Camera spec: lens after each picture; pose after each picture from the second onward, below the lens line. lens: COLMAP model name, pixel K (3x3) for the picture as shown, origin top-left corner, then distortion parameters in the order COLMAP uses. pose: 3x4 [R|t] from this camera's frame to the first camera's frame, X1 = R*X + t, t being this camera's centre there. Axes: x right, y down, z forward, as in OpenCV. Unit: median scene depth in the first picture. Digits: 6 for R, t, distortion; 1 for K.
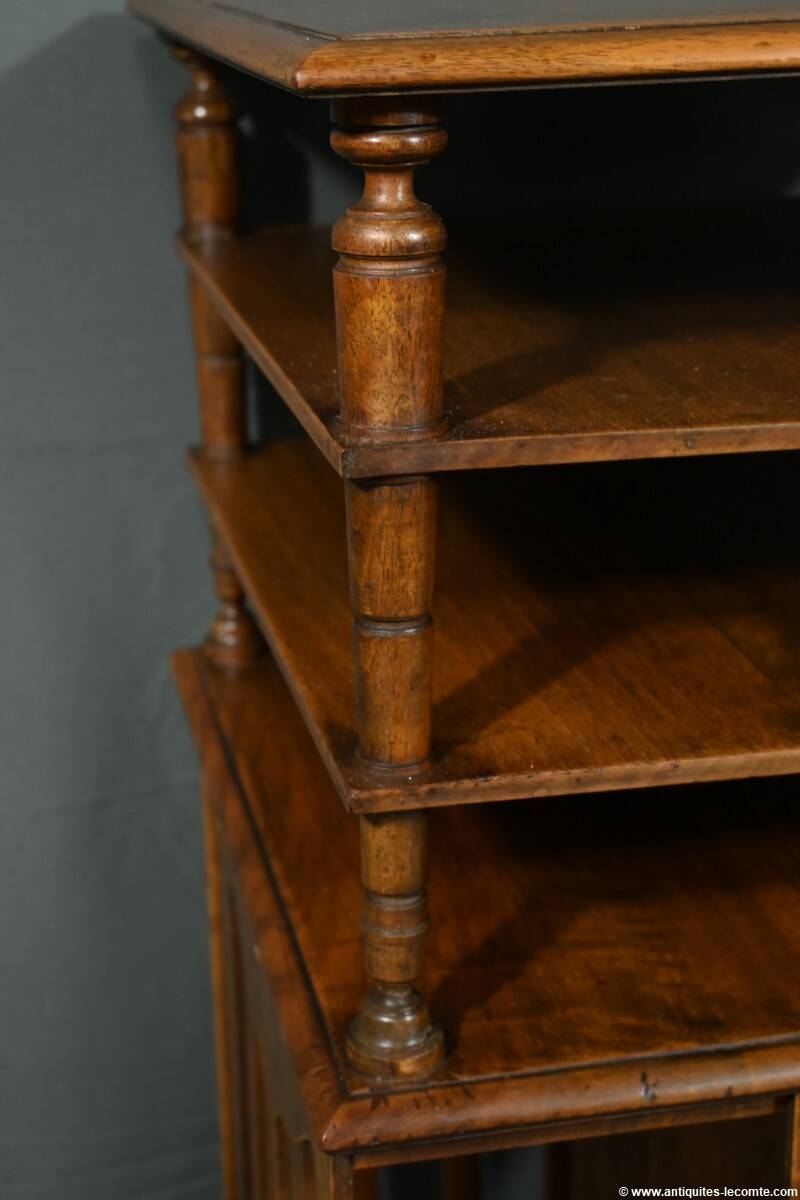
lens RADIAL K [[2022.6, 0, 349.1], [0, 2022.6, 668.7], [0, 0, 1]] dist [0.016937, -0.035731]
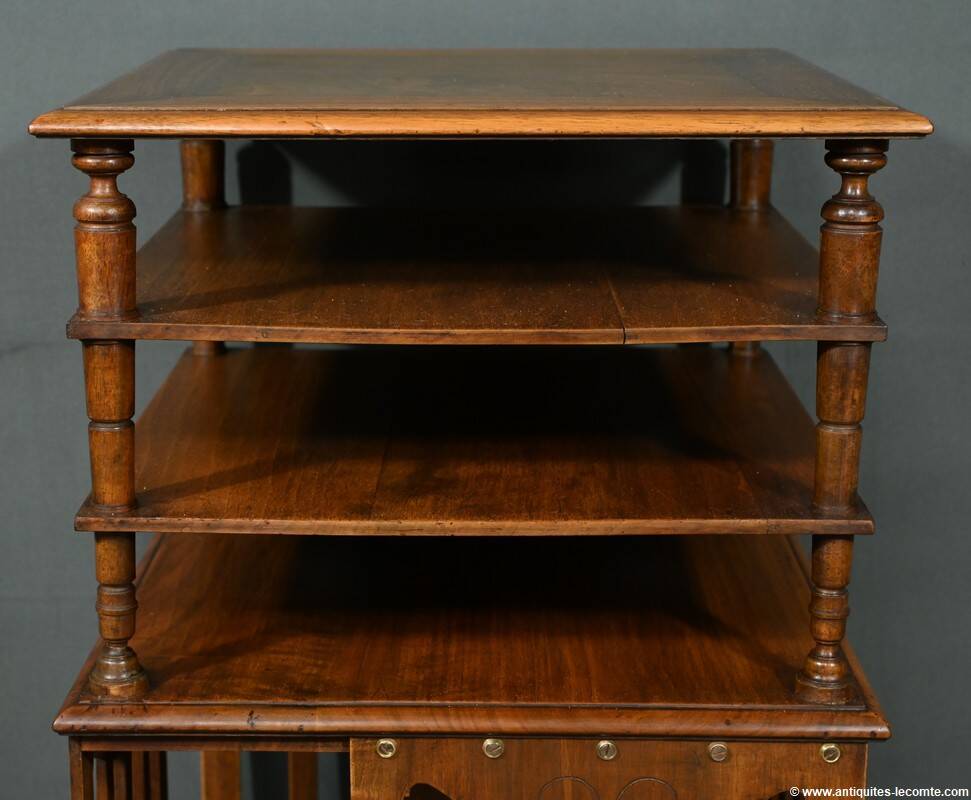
lens RADIAL K [[2032.1, 0, 463.7], [0, 2032.1, 412.8], [0, 0, 1]] dist [0.033864, -0.169311]
pose [[0.979458, 0.077025, -0.186358, 0.647330], [-0.097836, 0.989629, -0.105174, 0.122196], [0.176324, 0.121246, 0.976836, -0.680020]]
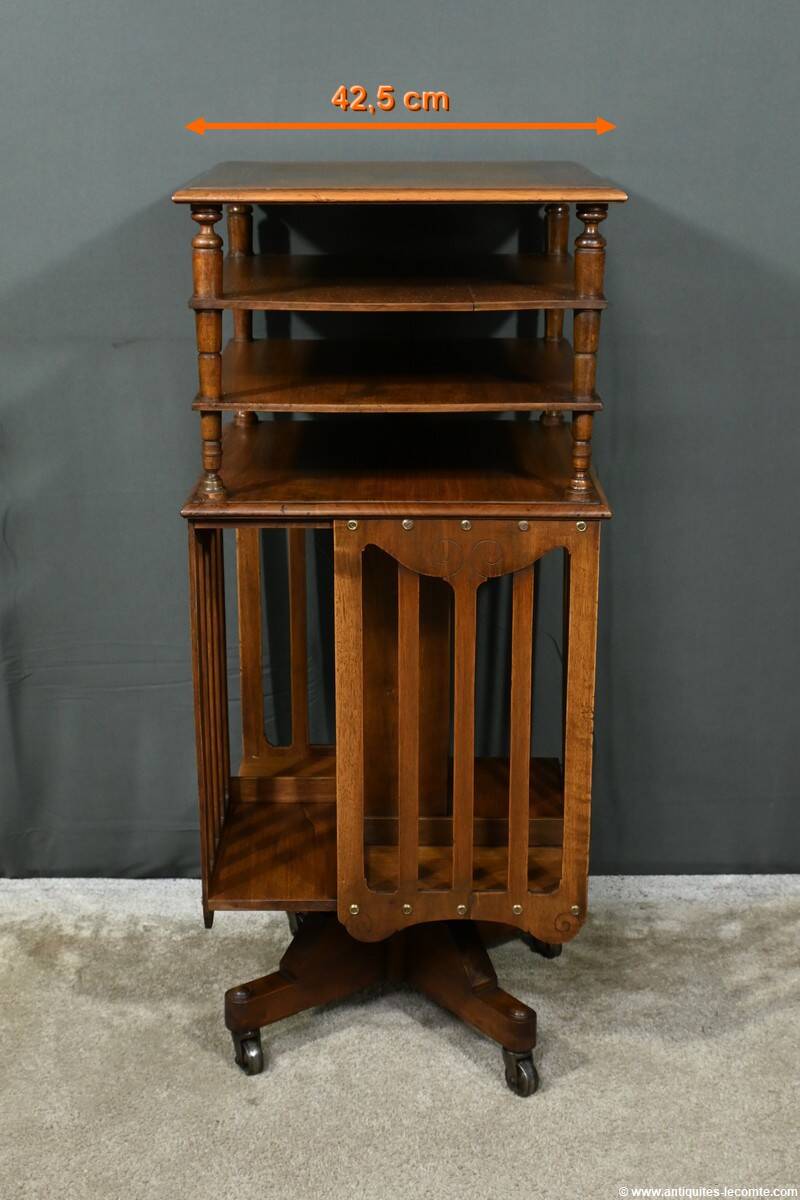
lens RADIAL K [[1782.7, 0, 403.2], [0, 1782.7, 626.5], [0, 0, 1]] dist [-0.013562, 0.152685]
pose [[0.981107, 0.086134, -0.173235, 0.895534], [-0.093753, 0.994934, -0.036276, 0.506464], [0.169233, 0.051832, 0.984212, -1.872747]]
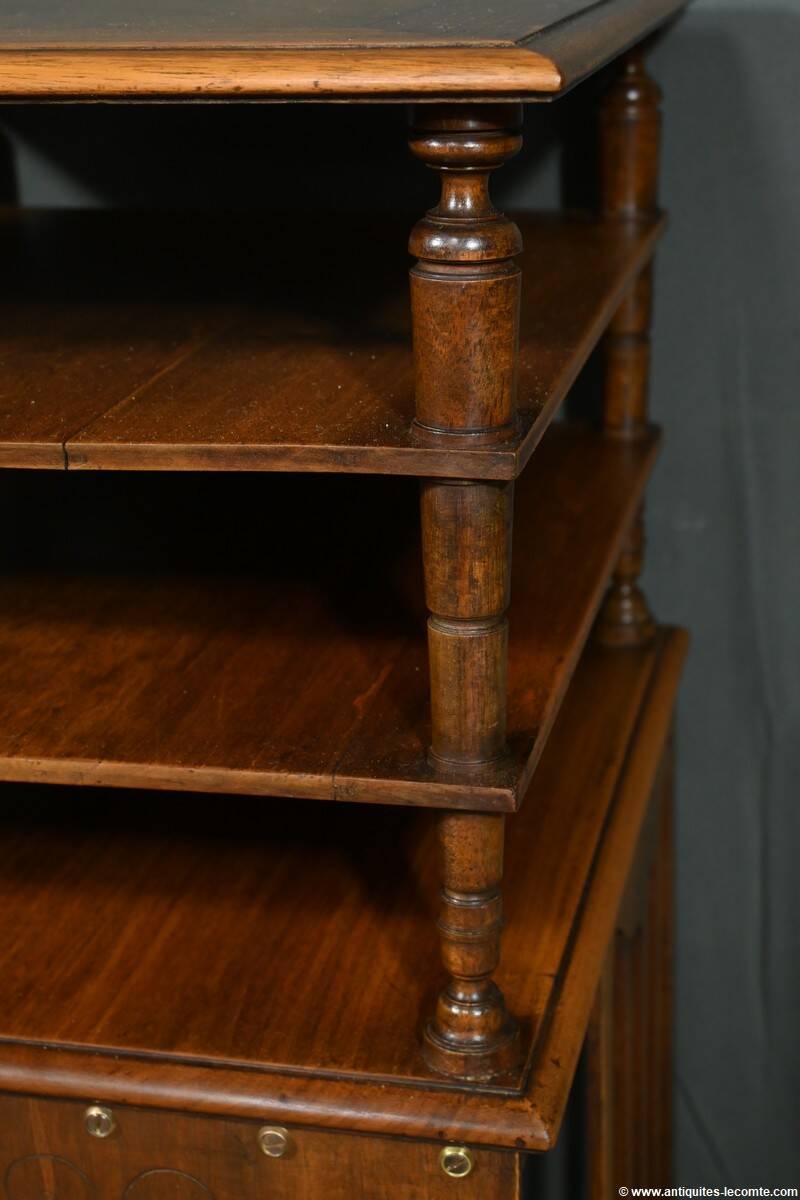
lens RADIAL K [[2029.9, 0, 445.9], [0, 2029.9, 622.7], [0, 0, 1]] dist [0.018541, -0.009622]
pose [[0.921174, 0.143367, -0.361780, 0.989892], [-0.142027, 0.989394, 0.030449, -0.110482], [0.362309, 0.023334, 0.931766, 0.160874]]
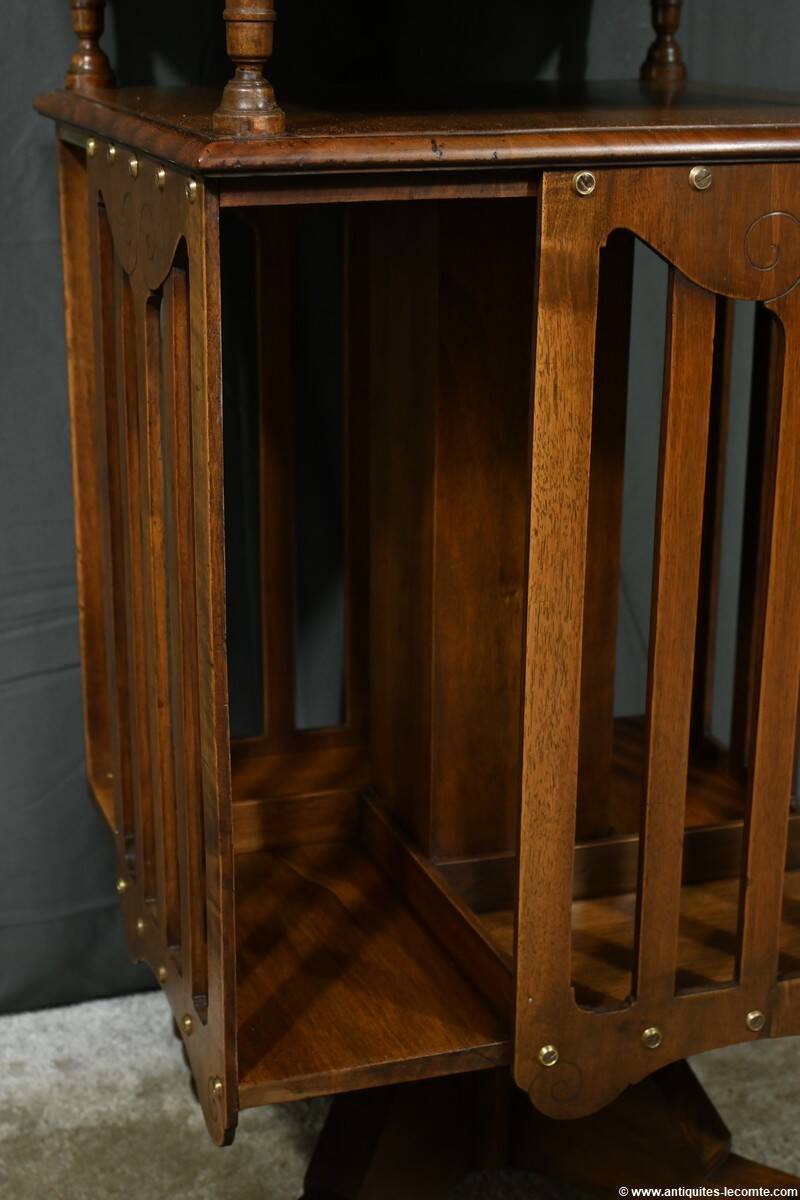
lens RADIAL K [[1972.2, 0, 364.9], [0, 1972.2, 668.3], [0, 0, 1]] dist [0.017407, -0.025029]
pose [[0.992083, -0.012137, 0.124996, -0.073953], [0.015674, 0.999503, -0.027352, 0.624629], [-0.124602, 0.029095, 0.991780, -0.314617]]
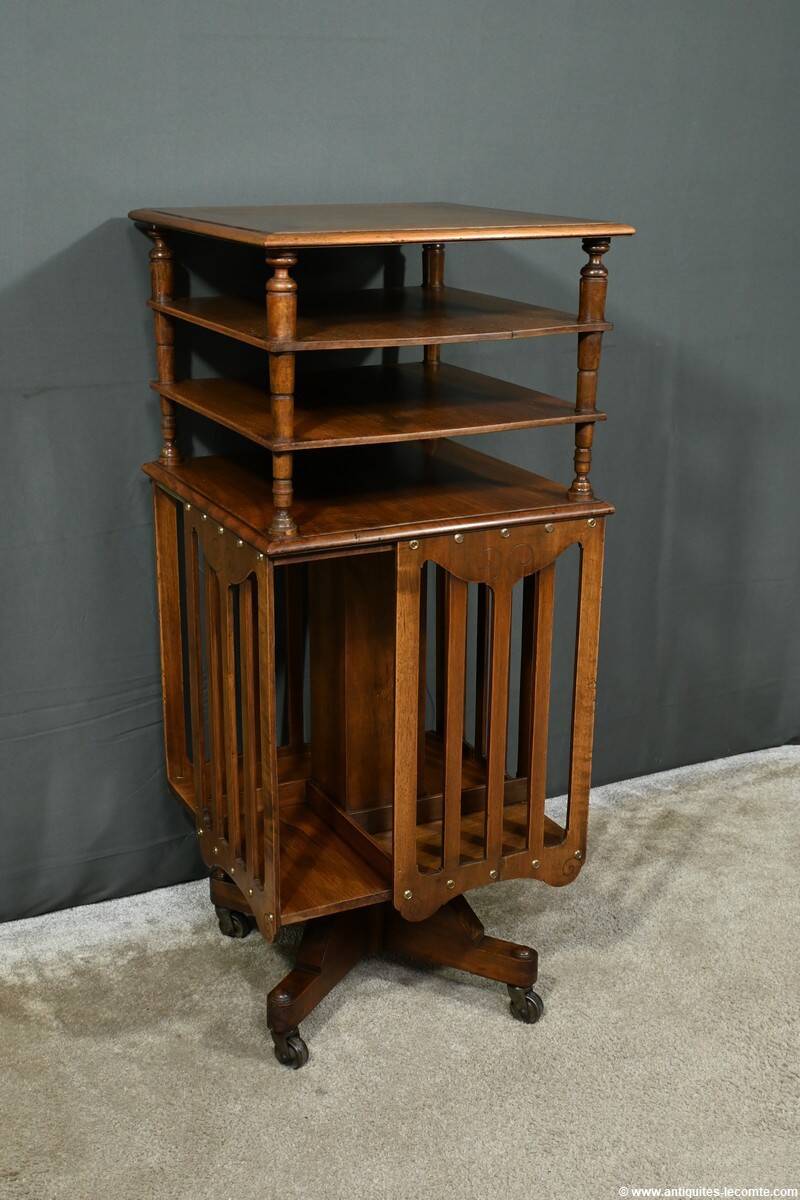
lens RADIAL K [[1487.5, 0, 398.0], [0, 1487.5, 653.3], [0, 0, 1]] dist [0.009695, -0.010472]
pose [[0.962005, -0.058314, 0.266731, -0.497257], [0.062626, 0.998008, -0.007680, 0.450908], [-0.265752, 0.024093, 0.963740, -1.530023]]
